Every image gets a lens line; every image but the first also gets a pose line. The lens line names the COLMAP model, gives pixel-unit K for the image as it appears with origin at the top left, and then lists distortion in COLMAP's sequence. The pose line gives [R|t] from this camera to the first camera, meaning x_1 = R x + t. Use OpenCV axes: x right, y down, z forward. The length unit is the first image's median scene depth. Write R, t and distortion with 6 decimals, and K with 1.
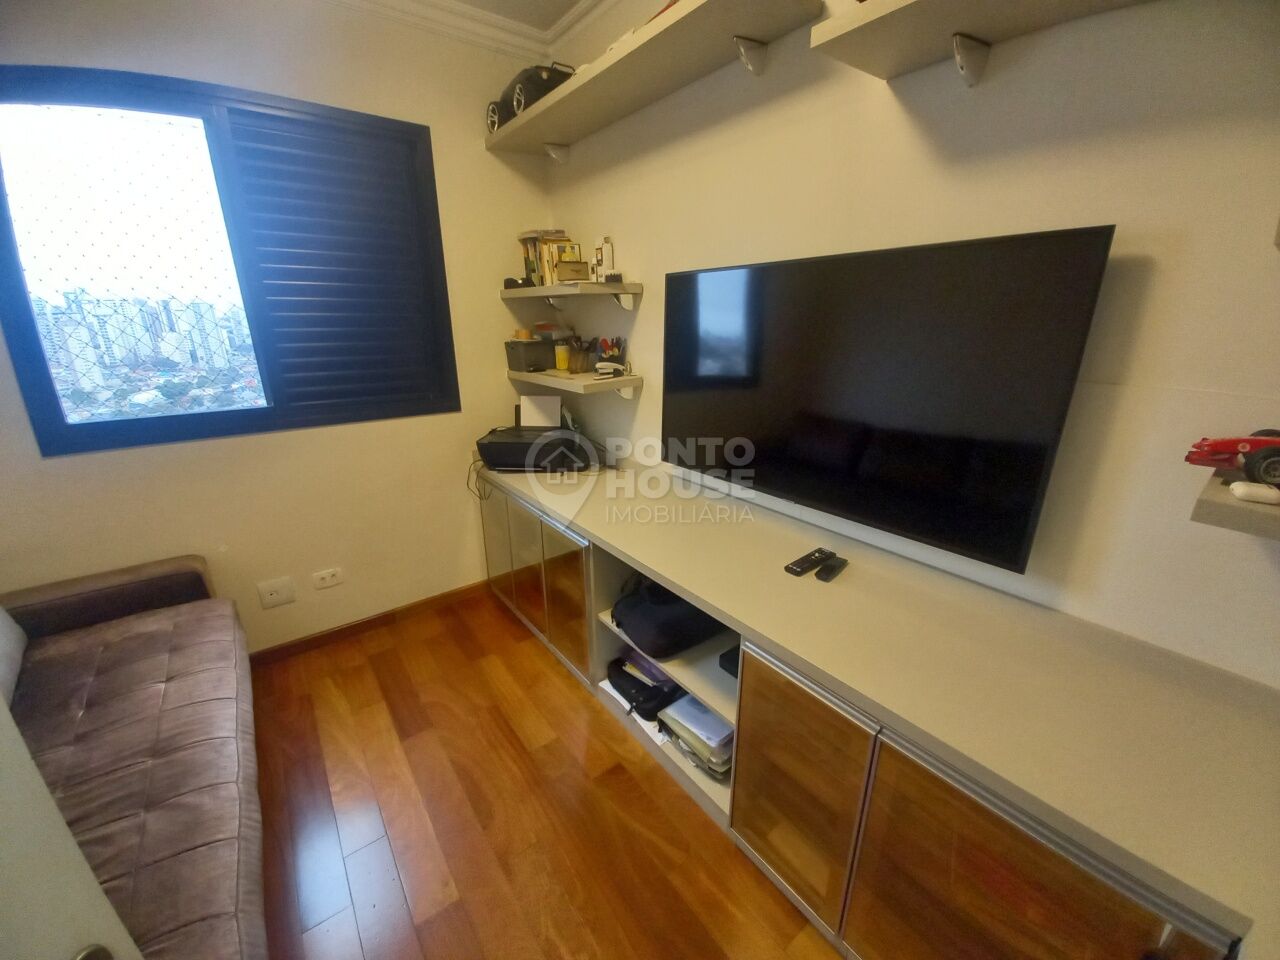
lens RADIAL K [[498.6, 0, 638.8], [0, 498.6, 483.8], [0, 0, 1]] dist [0.016307, -0.010291]
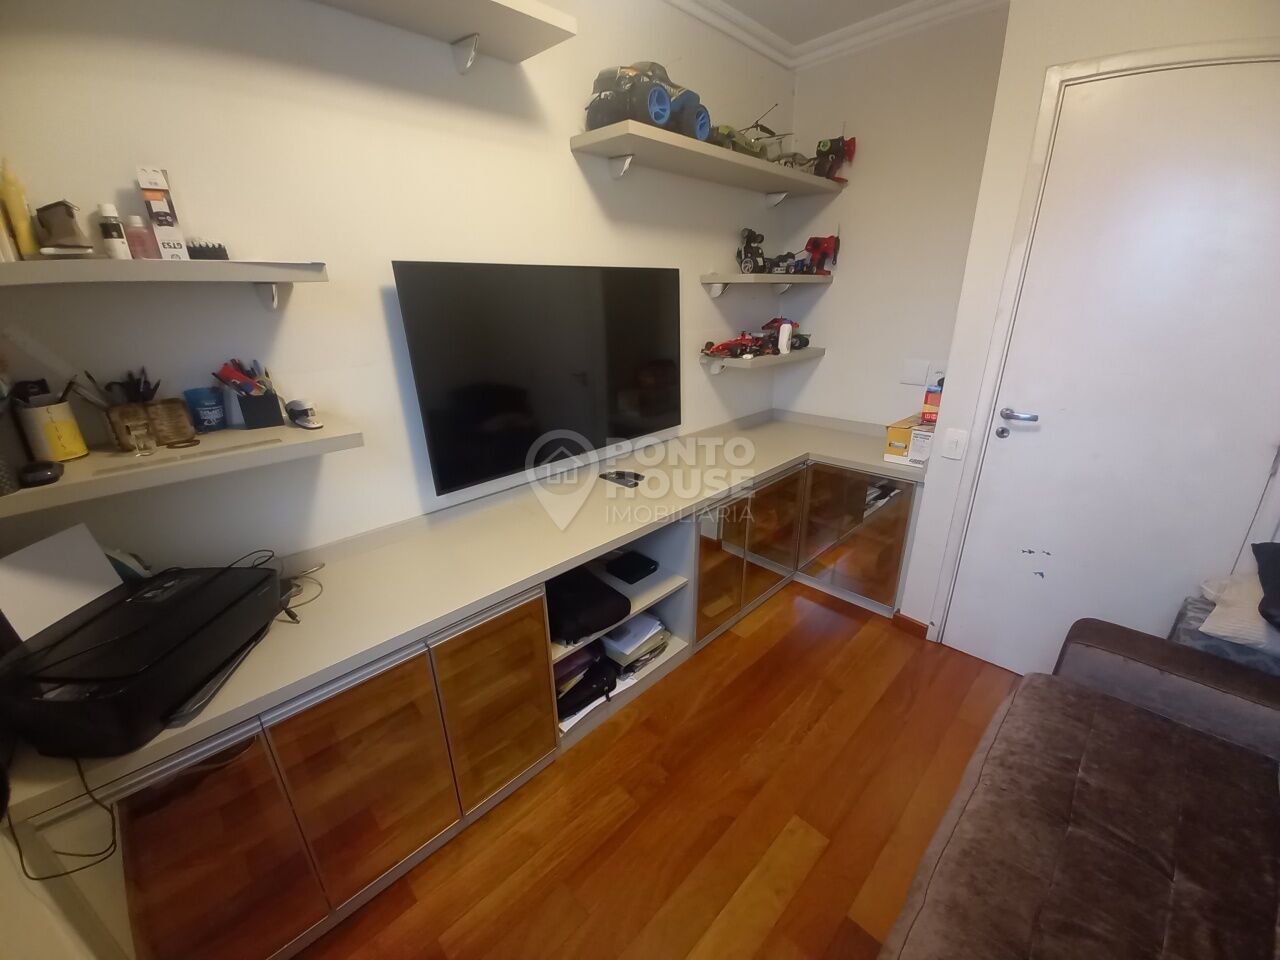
lens RADIAL K [[498.6, 0, 638.8], [0, 498.6, 483.8], [0, 0, 1]] dist [0.016307, -0.010291]
pose [[-0.116544, -0.345854, 0.931022, -0.838230], [0.336254, 0.868311, 0.364650, -0.282876], [-0.934532, 0.355558, 0.015098, 0.776056]]
